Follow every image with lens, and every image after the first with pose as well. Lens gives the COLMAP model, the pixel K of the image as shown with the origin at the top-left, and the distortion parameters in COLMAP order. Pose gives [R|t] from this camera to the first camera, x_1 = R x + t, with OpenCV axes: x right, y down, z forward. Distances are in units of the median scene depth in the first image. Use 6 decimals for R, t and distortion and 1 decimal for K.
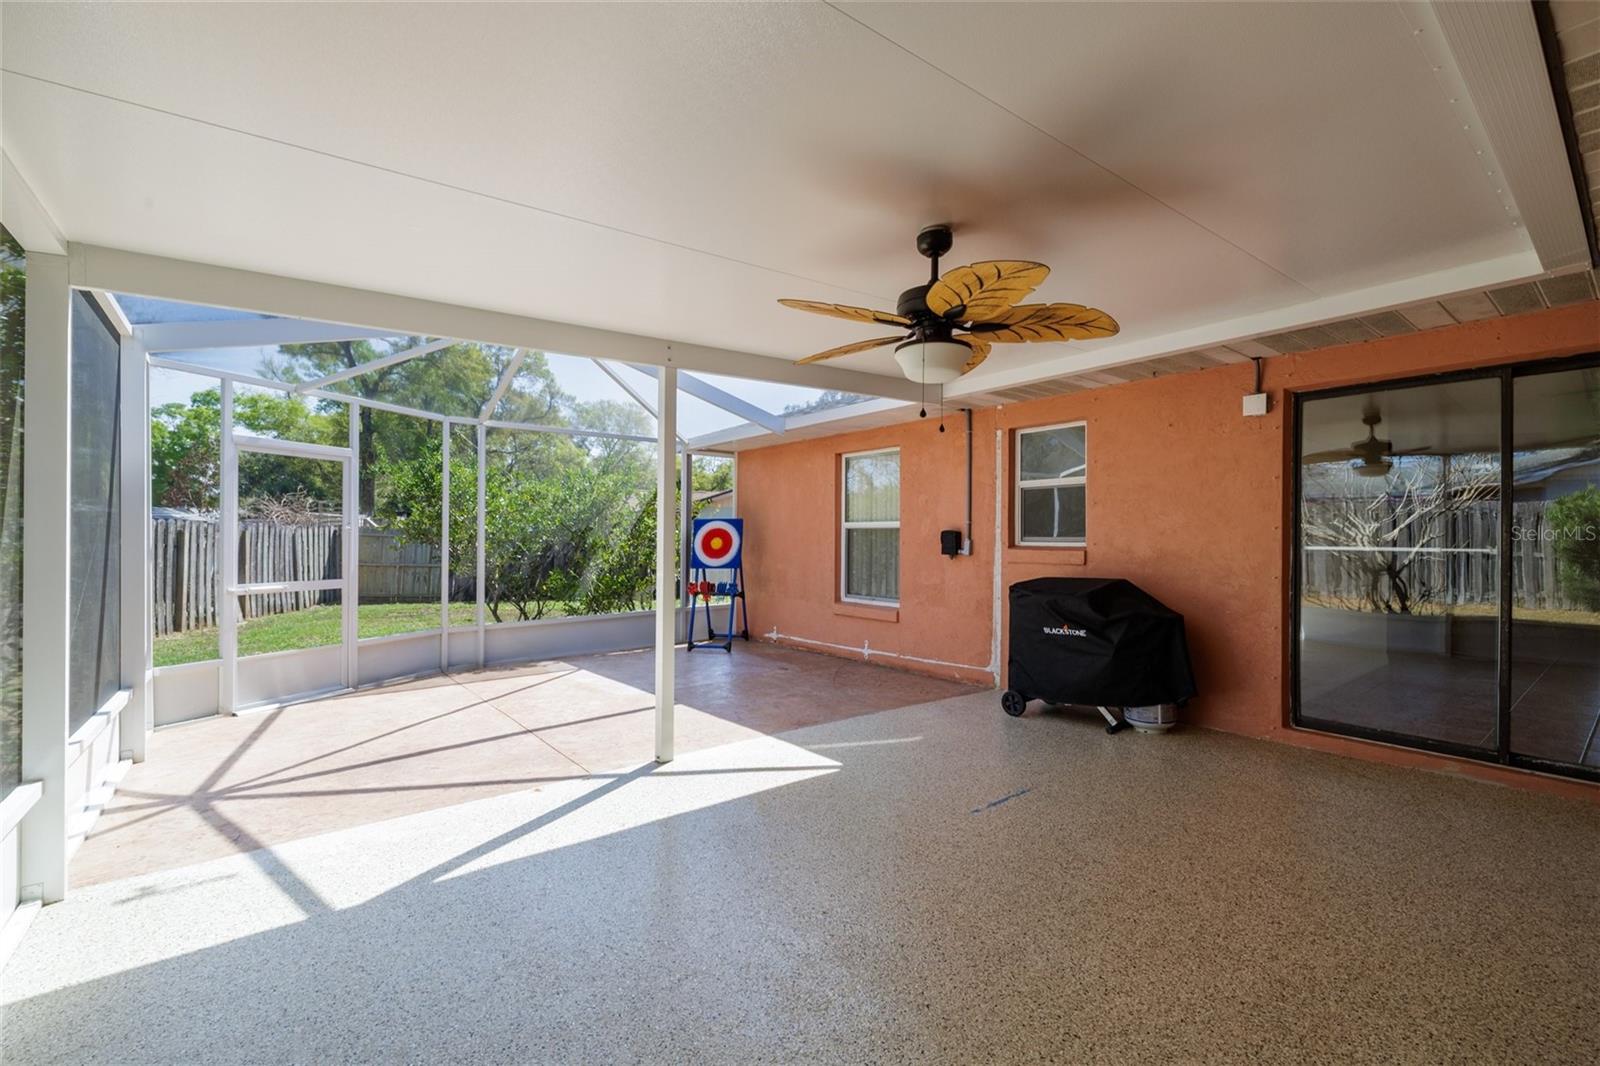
lens RADIAL K [[673.2, 0, 797.6], [0, 673.2, 528.6], [0, 0, 1]] dist [0.006661, -0.000021]
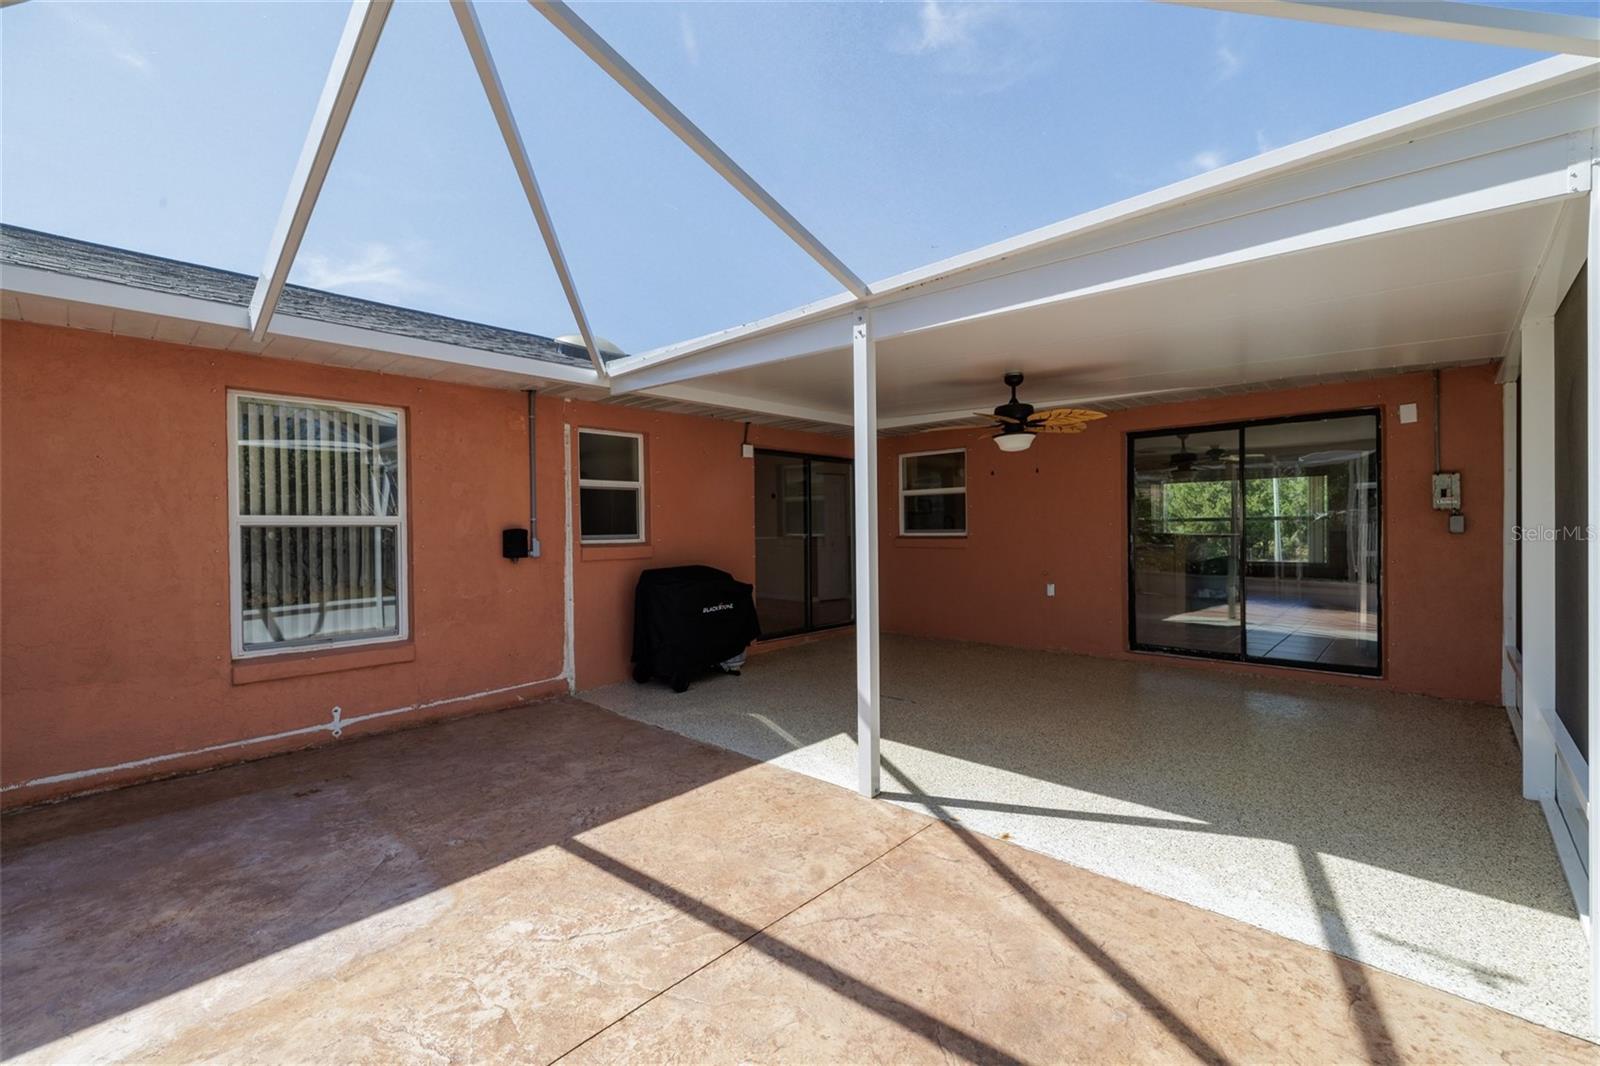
lens RADIAL K [[673.2, 0, 797.6], [0, 673.2, 528.6], [0, 0, 1]] dist [0.006661, -0.000021]
pose [[-0.134508, 0.000635, 0.990912, -0.947954], [0.002083, 0.999998, -0.000358, 0.004633], [-0.990910, 0.002016, -0.134509, 1.100724]]
